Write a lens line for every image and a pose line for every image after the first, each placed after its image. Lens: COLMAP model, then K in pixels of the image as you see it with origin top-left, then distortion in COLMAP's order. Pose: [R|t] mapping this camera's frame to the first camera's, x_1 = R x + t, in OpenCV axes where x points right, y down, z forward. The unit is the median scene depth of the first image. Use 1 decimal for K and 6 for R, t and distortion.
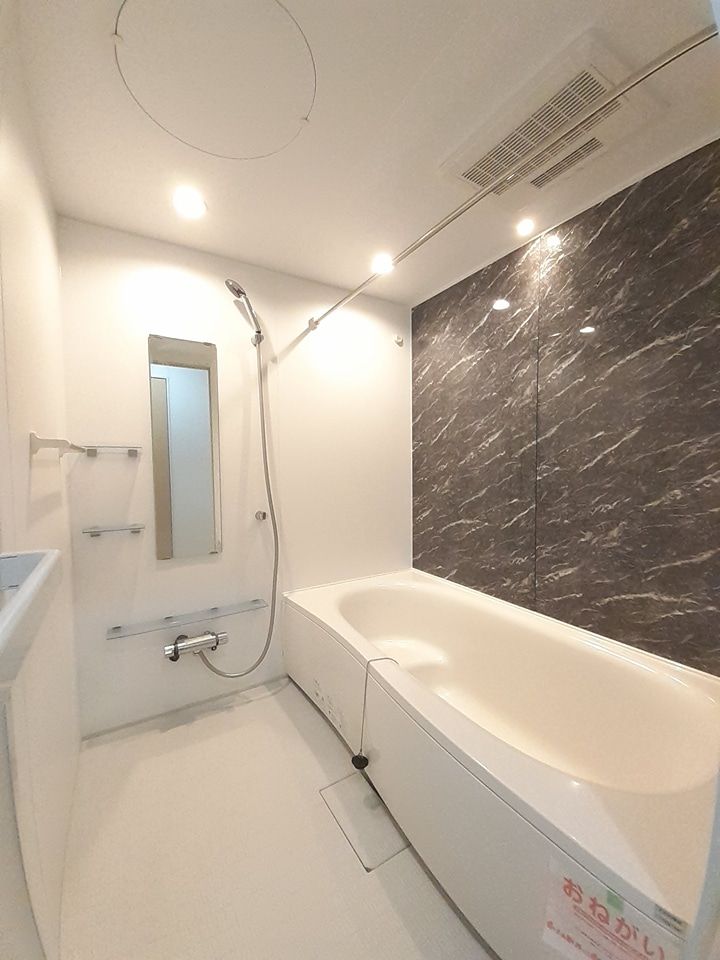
lens RADIAL K [[388.8, 0, 359.3], [0, 388.8, 484.8], [0, 0, 1]] dist [-0.000903, -0.000215]
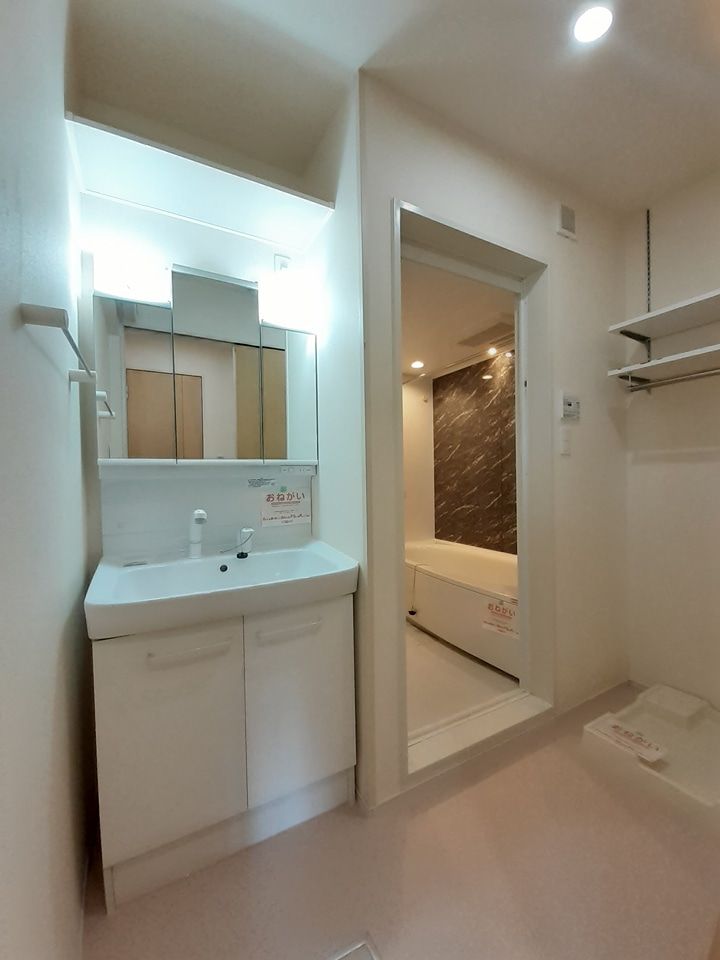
lens RADIAL K [[388.8, 0, 359.9], [0, 388.8, 478.6], [0, 0, 1]] dist [-0.000903, -0.000215]
pose [[0.999081, -0.002747, -0.042785, -0.117040], [0.000478, 0.998596, -0.052965, 0.059590], [0.042870, 0.052896, 0.997679, -0.715498]]
